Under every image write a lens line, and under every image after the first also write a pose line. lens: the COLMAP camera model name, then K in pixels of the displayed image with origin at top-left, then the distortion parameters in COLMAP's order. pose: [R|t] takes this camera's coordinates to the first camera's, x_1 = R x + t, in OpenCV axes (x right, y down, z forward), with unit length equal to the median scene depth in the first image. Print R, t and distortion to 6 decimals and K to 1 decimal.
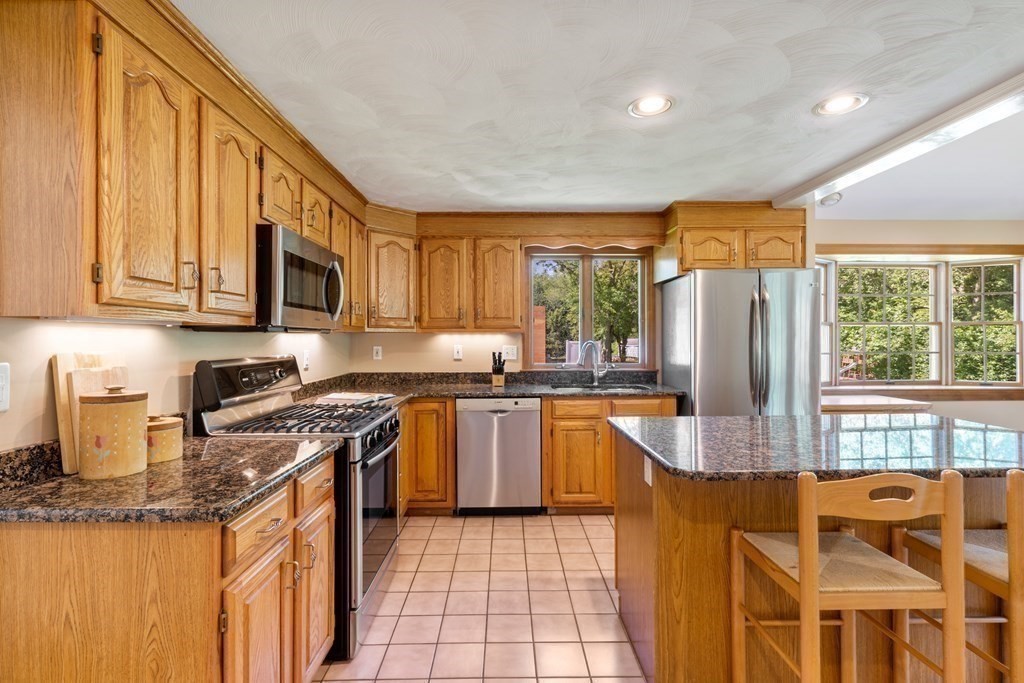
lens RADIAL K [[474.1, 0, 519.1], [0, 474.1, 341.9], [0, 0, 1]] dist [-0.002099, 0.002248]
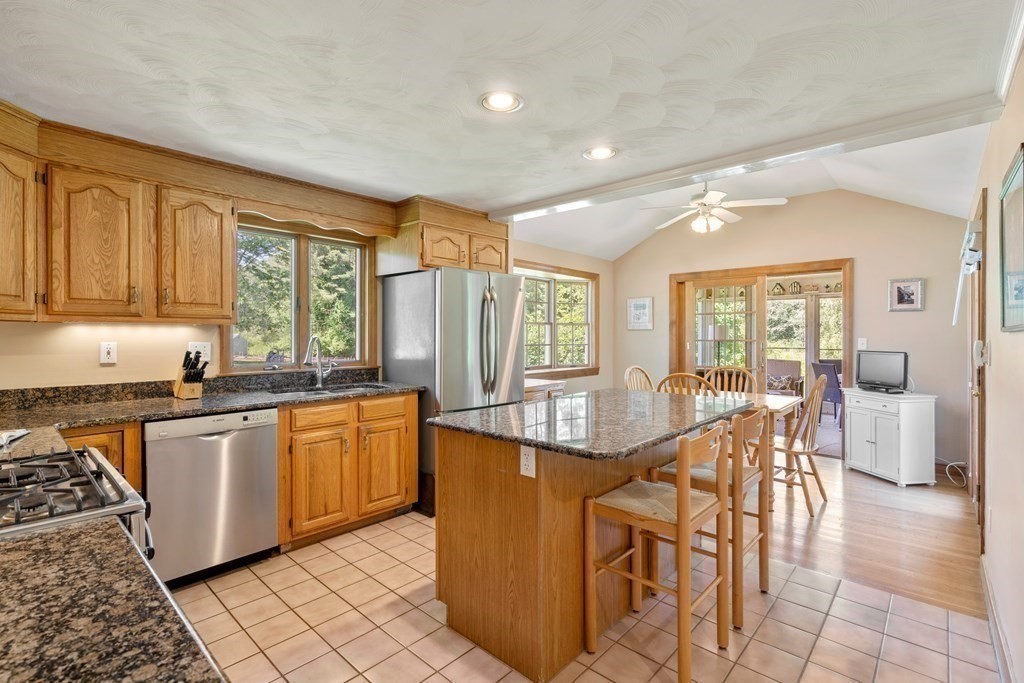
lens RADIAL K [[474.1, 0, 518.1], [0, 474.1, 337.8], [0, 0, 1]] dist [-0.002099, 0.002248]
pose [[0.686424, -0.001605, 0.727200, -0.238683], [0.001173, 0.999999, 0.001100, 0.000920], [-0.727201, 0.000098, 0.686425, 0.157641]]
